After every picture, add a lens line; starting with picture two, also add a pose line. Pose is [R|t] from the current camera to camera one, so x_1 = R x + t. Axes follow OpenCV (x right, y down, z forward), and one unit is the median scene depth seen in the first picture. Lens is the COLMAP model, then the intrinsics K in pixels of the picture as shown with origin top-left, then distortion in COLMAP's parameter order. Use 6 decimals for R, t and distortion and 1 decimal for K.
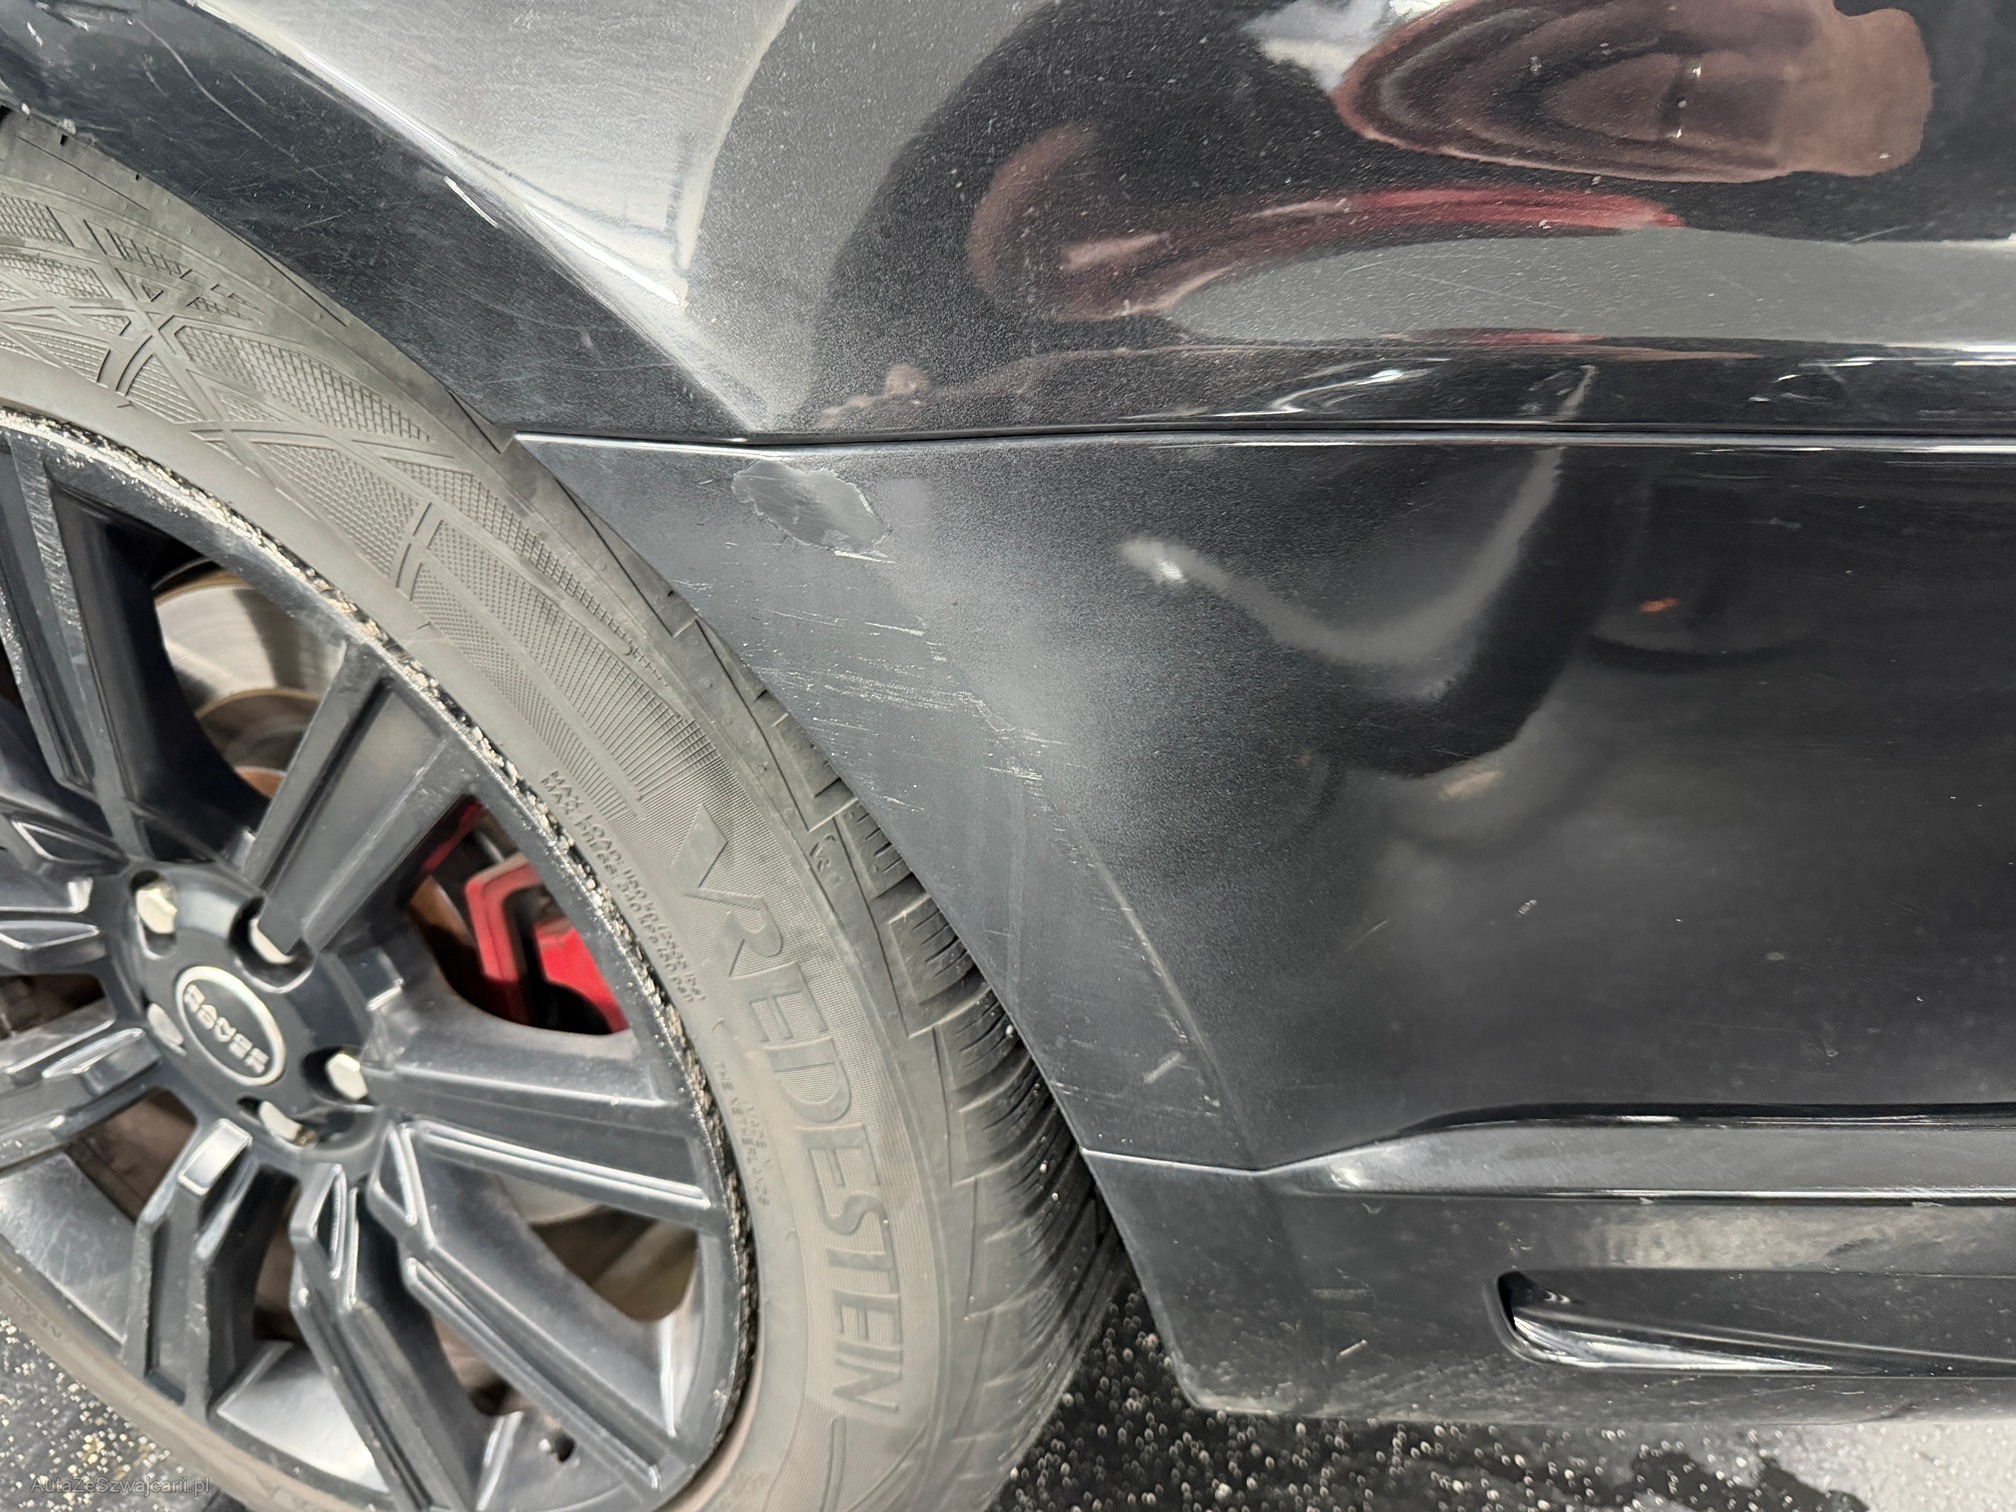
lens RADIAL K [[1443.5, 0, 1008.0], [0, 1443.5, 756.0], [0, 0, 1]] dist [0.073723, -0.131393]
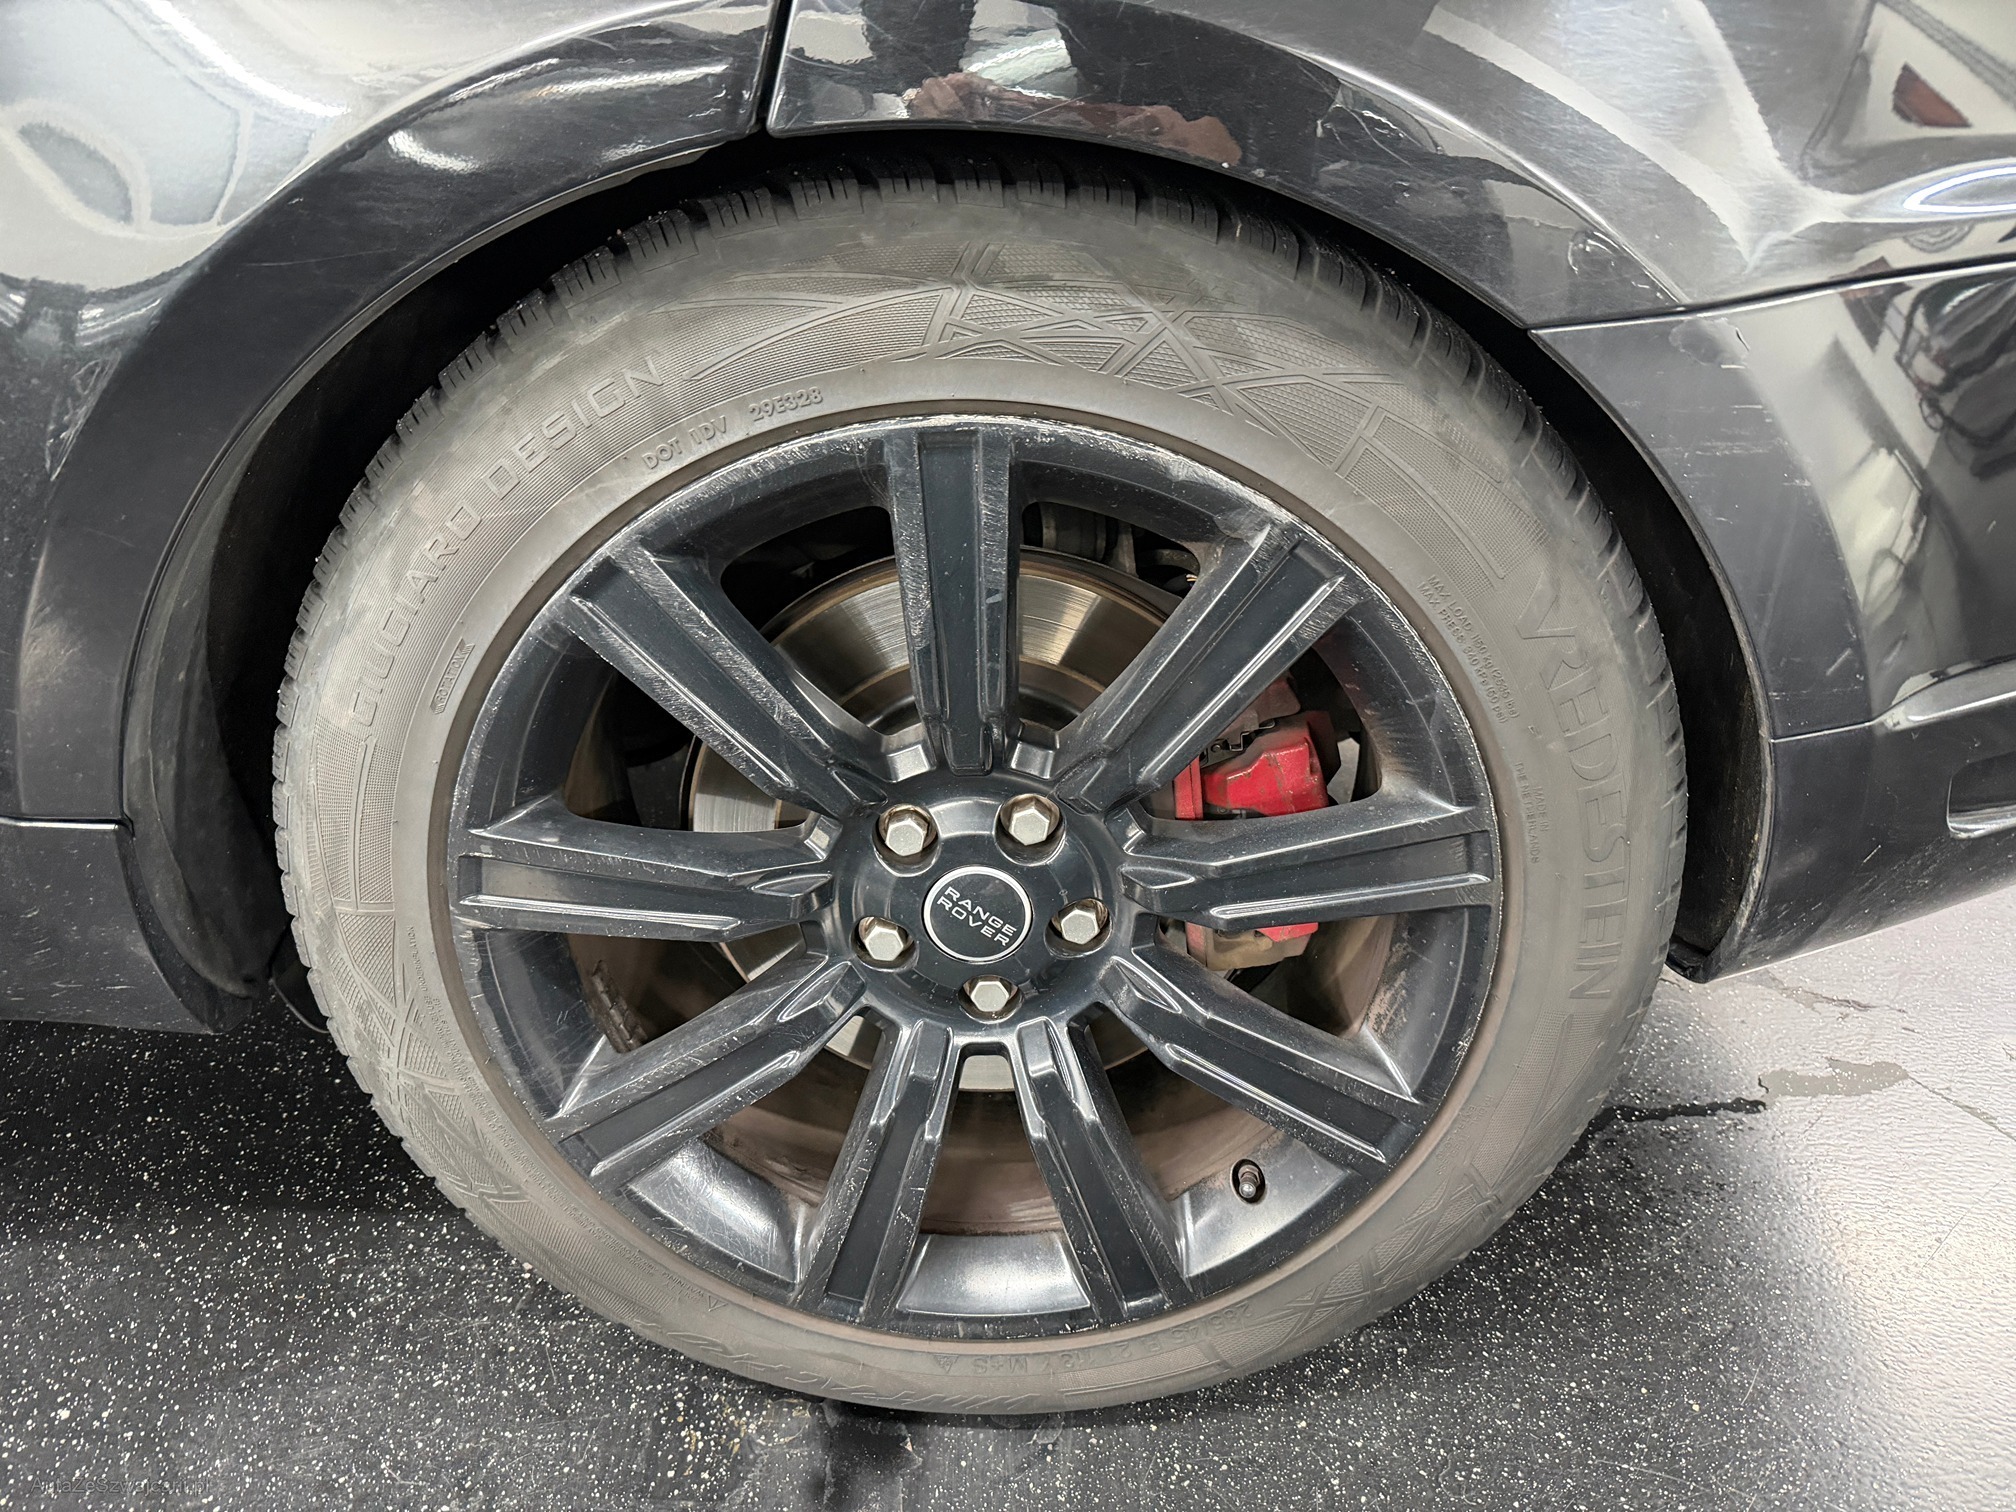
lens RADIAL K [[1424.8, 0, 1008.0], [0, 1424.8, 756.0], [0, 0, 1]] dist [-0.002199, -0.009052]
pose [[0.931908, -0.197358, 0.304299, -1.253592], [0.223523, 0.973239, -0.053325, 0.178966], [-0.285632, 0.117712, 0.951083, -0.292512]]
